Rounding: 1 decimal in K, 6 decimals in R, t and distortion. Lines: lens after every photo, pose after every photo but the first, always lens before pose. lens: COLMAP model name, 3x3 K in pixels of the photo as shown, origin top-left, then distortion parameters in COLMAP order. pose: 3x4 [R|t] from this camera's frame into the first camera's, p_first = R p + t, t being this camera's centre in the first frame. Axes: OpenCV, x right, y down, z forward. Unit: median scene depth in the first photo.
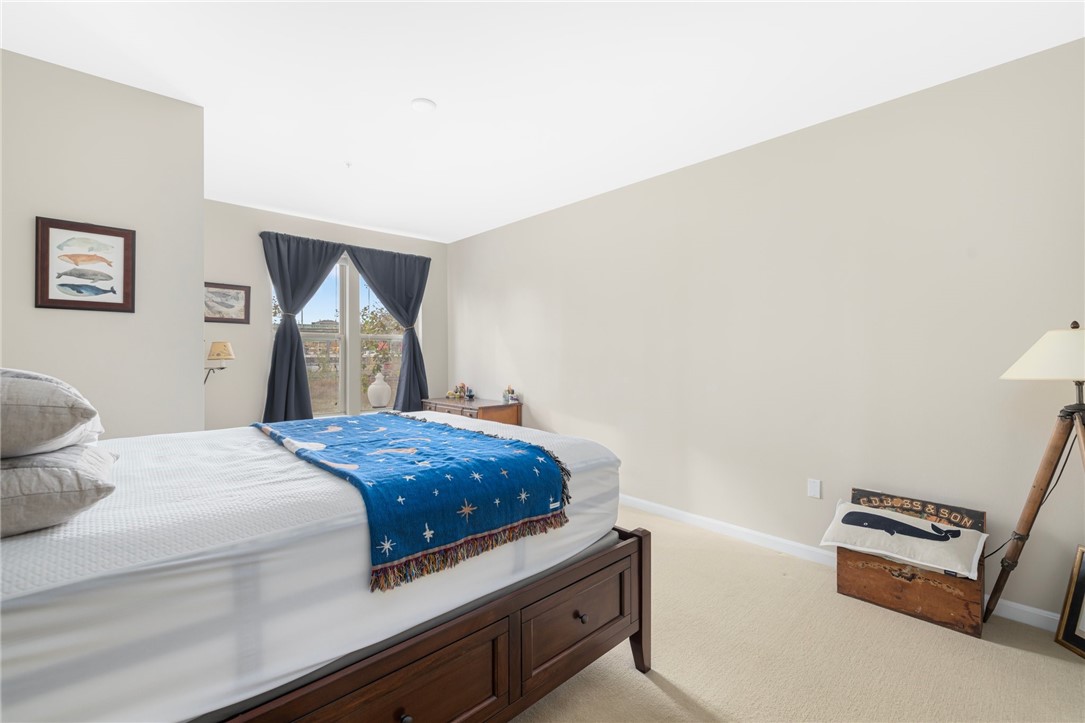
lens RADIAL K [[462.4, 0, 535.0], [0, 462.4, 355.3], [0, 0, 1]] dist [-0.000363, -0.000141]
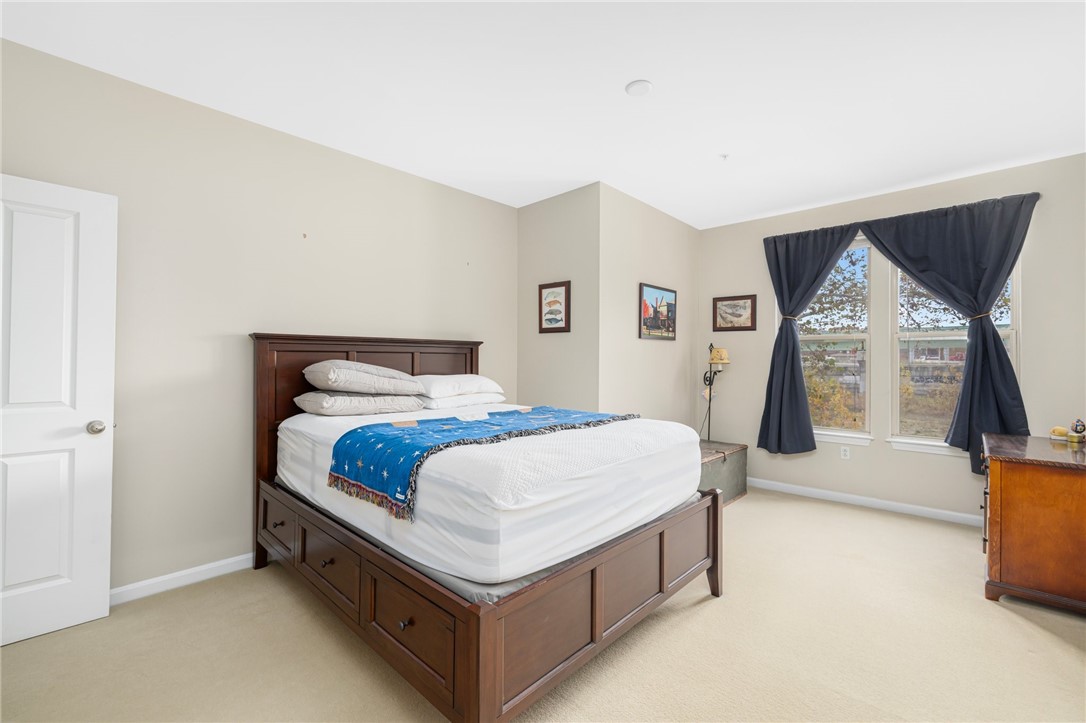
lens RADIAL K [[462.8, 0, 535.5], [0, 462.8, 355.3], [0, 0, 1]] dist [-0.000363, -0.000141]
pose [[0.051284, -0.010595, -0.998628, 0.419287], [-0.006864, 0.999916, -0.010961, 0.003689], [0.998661, 0.007417, 0.051207, 0.468135]]
